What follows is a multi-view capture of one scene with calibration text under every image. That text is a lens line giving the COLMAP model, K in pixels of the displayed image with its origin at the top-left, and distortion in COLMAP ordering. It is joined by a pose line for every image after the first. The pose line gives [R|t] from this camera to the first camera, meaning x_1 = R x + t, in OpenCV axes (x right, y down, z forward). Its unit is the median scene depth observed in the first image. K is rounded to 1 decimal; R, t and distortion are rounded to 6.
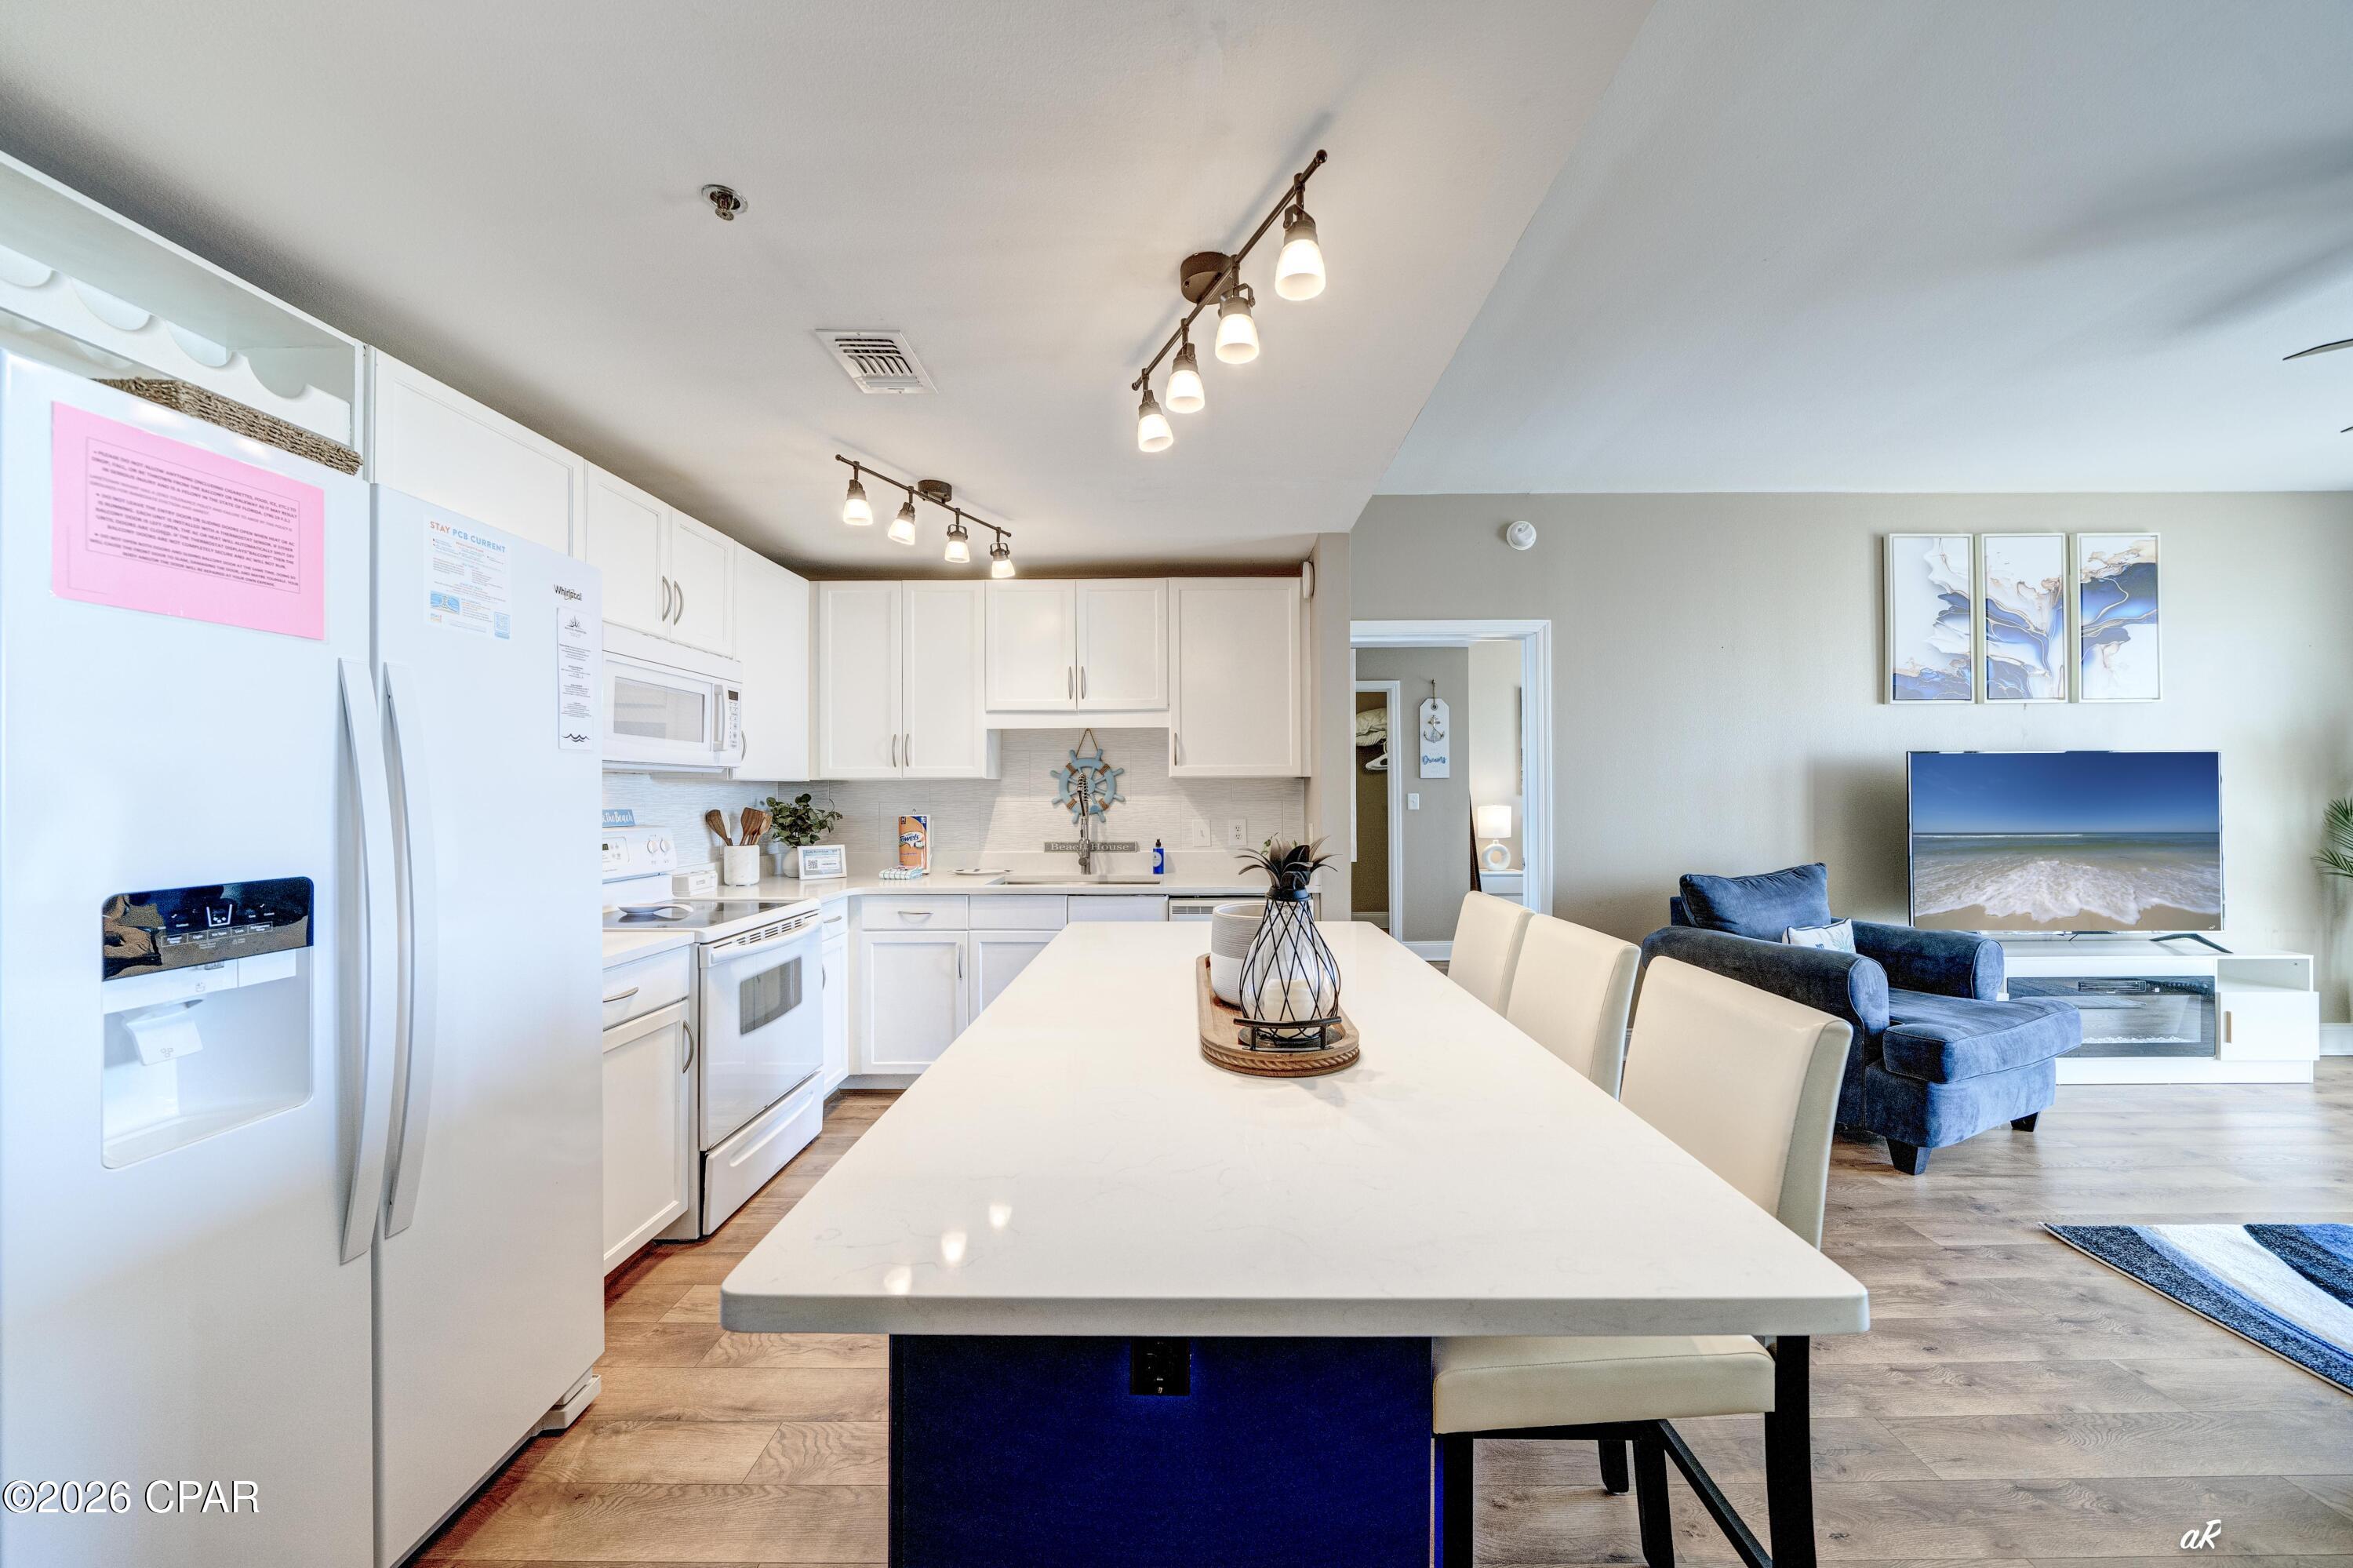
lens RADIAL K [[825.9, 0, 1186.8], [0, 825.9, 788.7], [0, 0, 1]] dist [-0.008771, 0.000156]
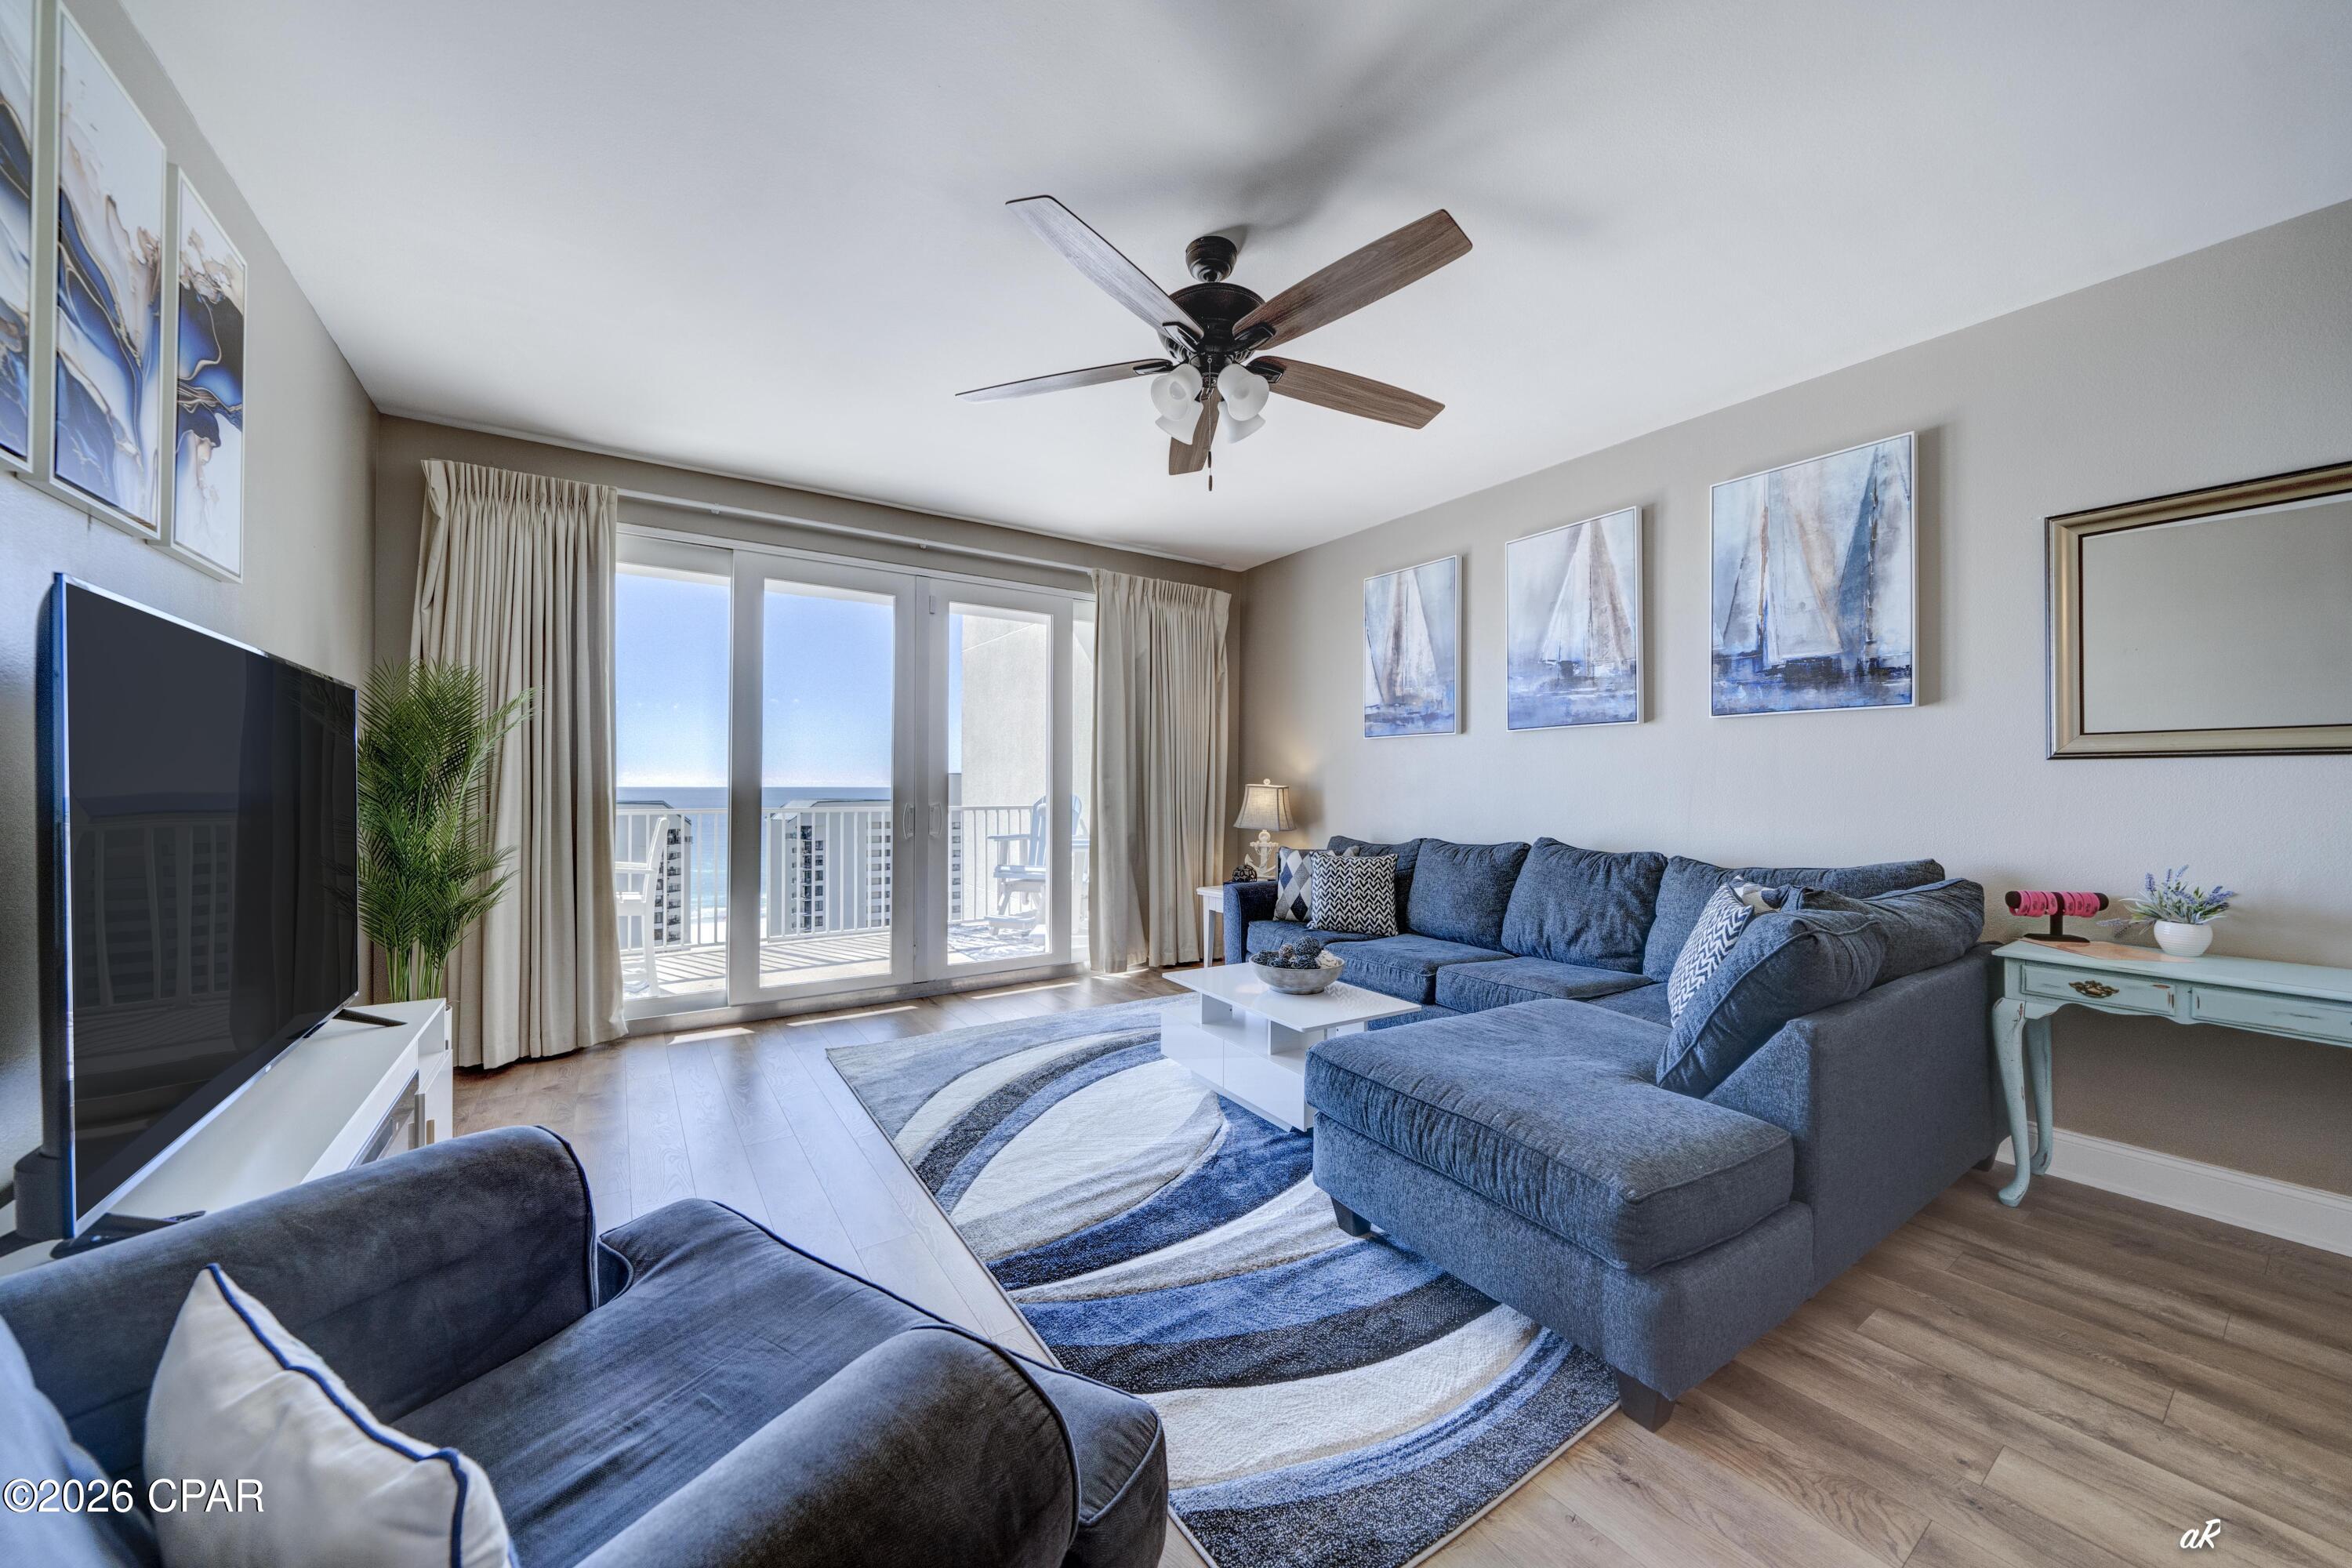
lens RADIAL K [[819.9, 0, 1176.0], [0, 819.9, 784.0], [0, 0, 1]] dist [-0.009568, -0.000011]
pose [[-0.567751, 0.005385, 0.823183, 0.450234], [-0.003642, 0.999952, -0.009054, 0.027311], [-0.823192, -0.008139, -0.567704, 0.851273]]
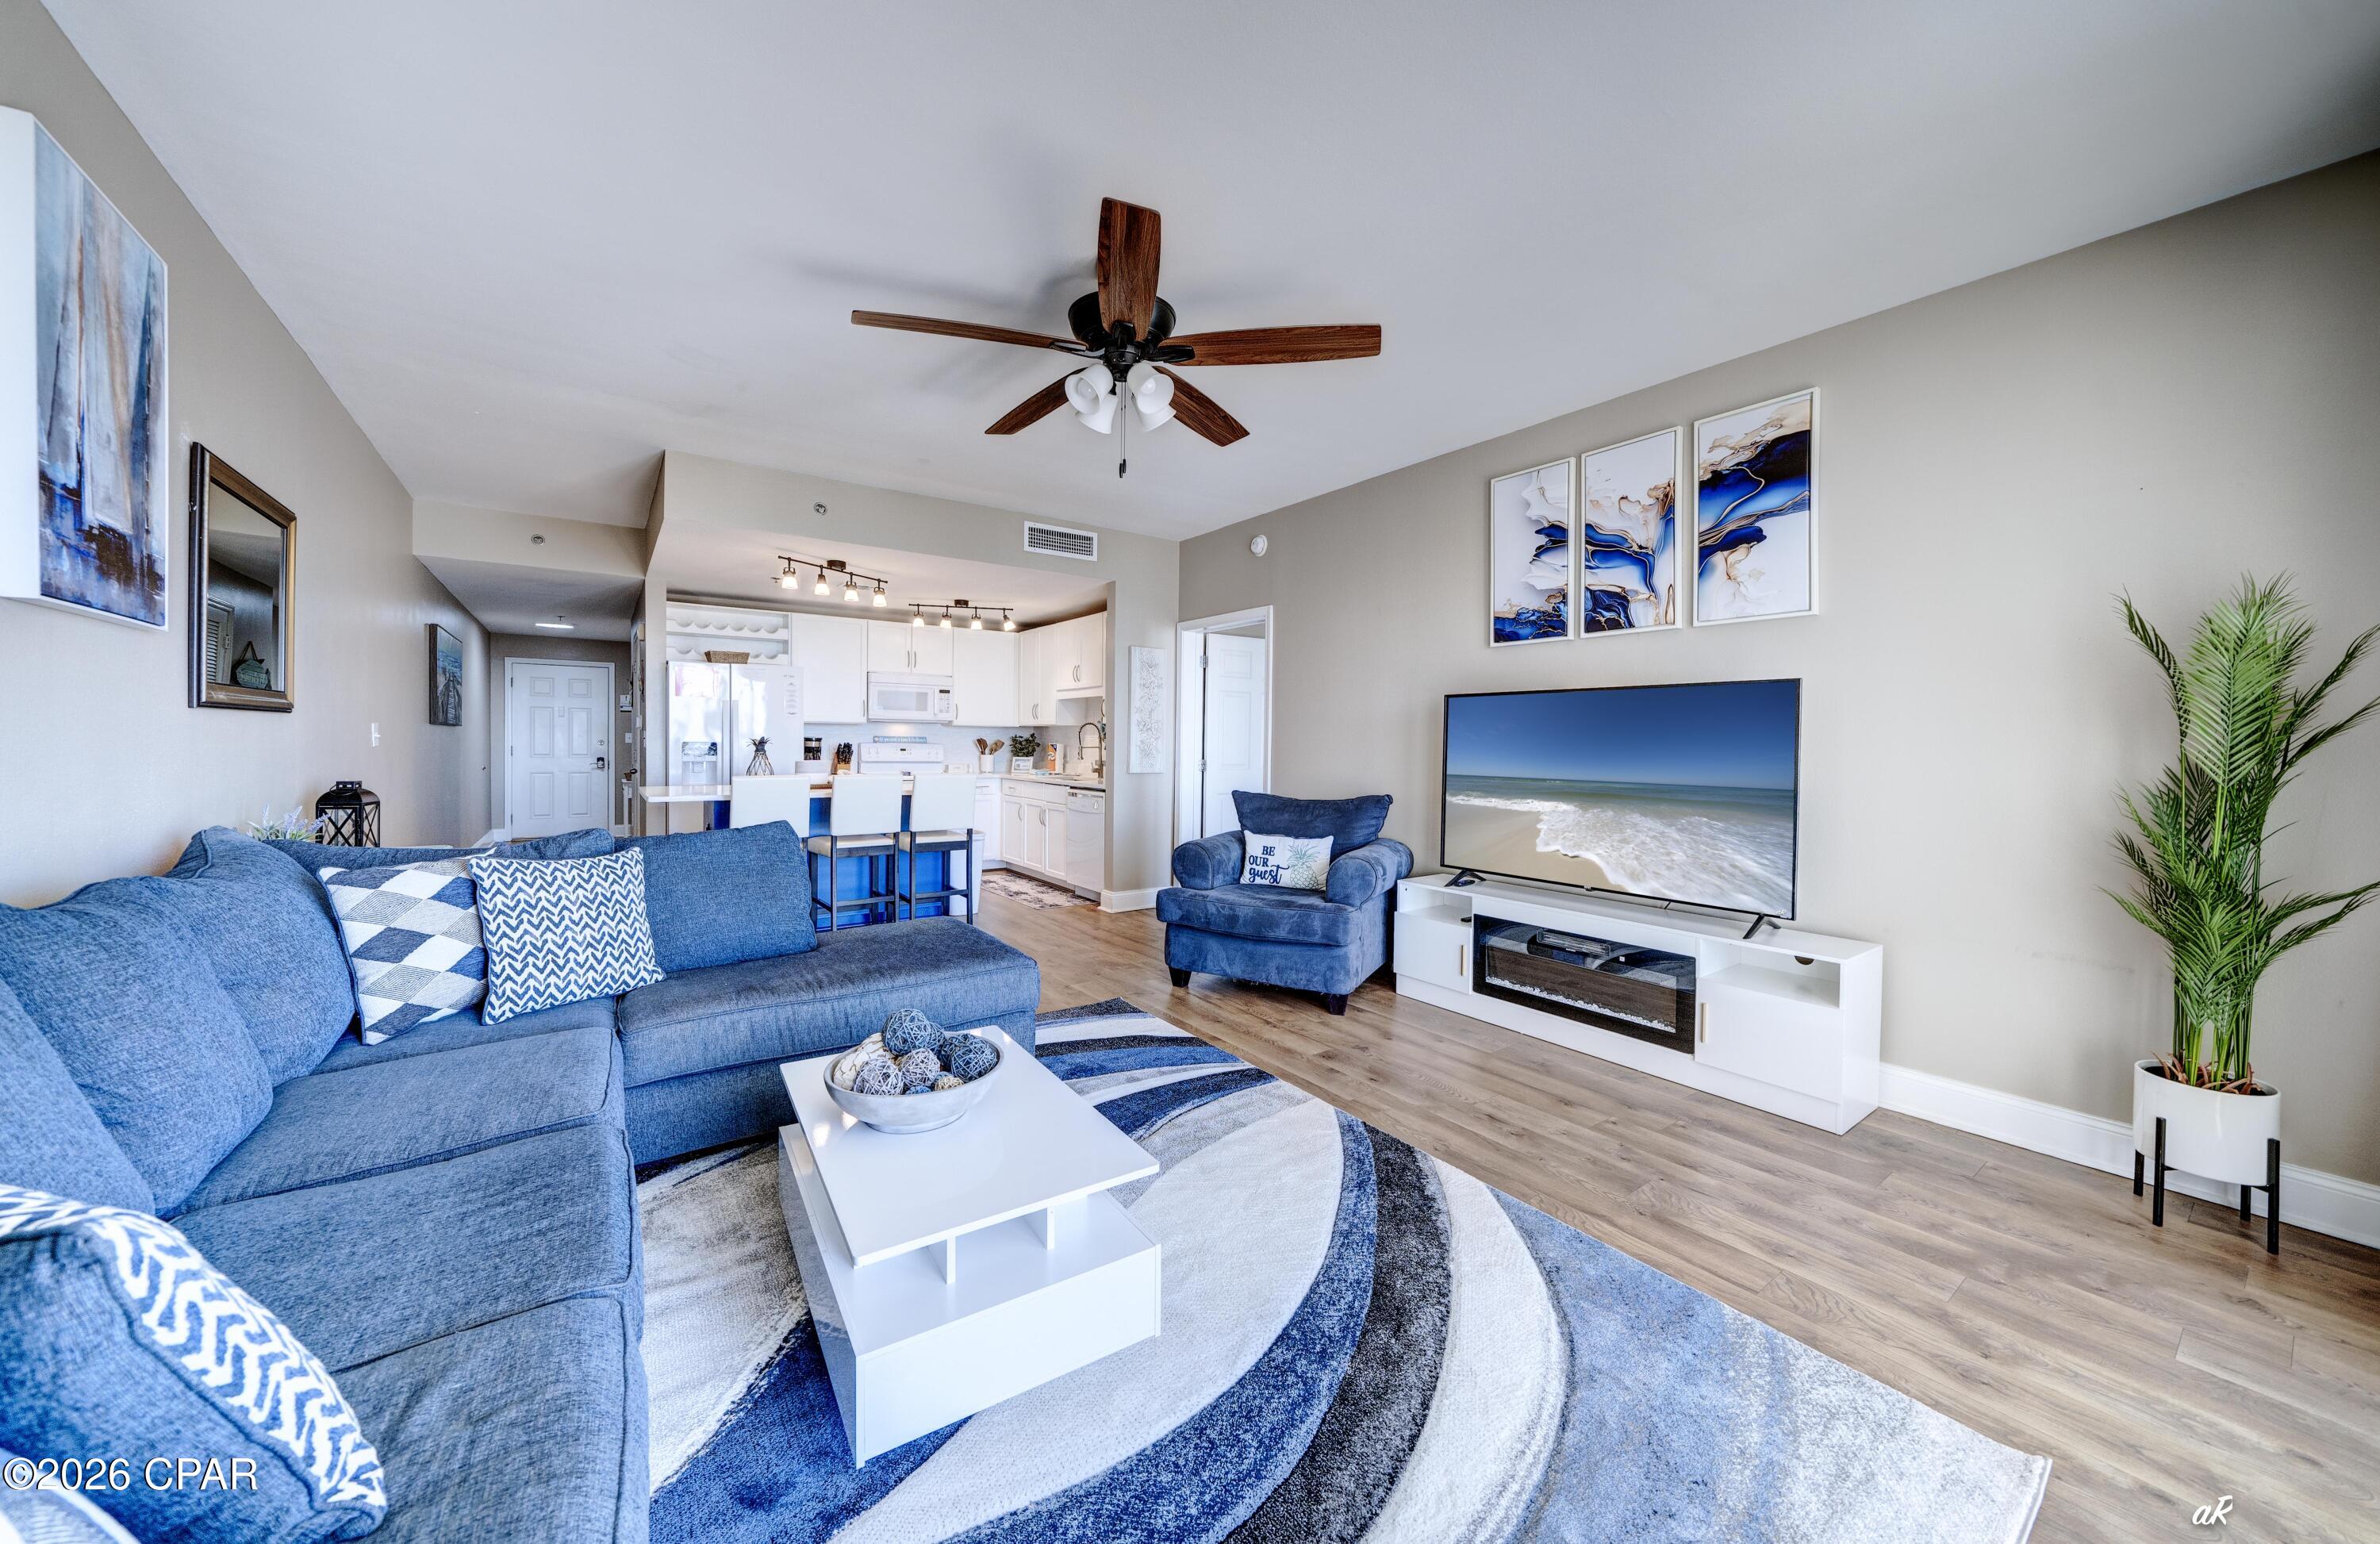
lens RADIAL K [[840.1, 0, 1188.4], [0, 840.1, 753.4], [0, 0, 1]] dist [-0.001550, -0.000176]
pose [[0.586518, 0.023044, -0.809608, 1.583184], [-0.010588, 0.999728, 0.020785, 0.011141], [0.809867, -0.003619, 0.586602, 0.091684]]
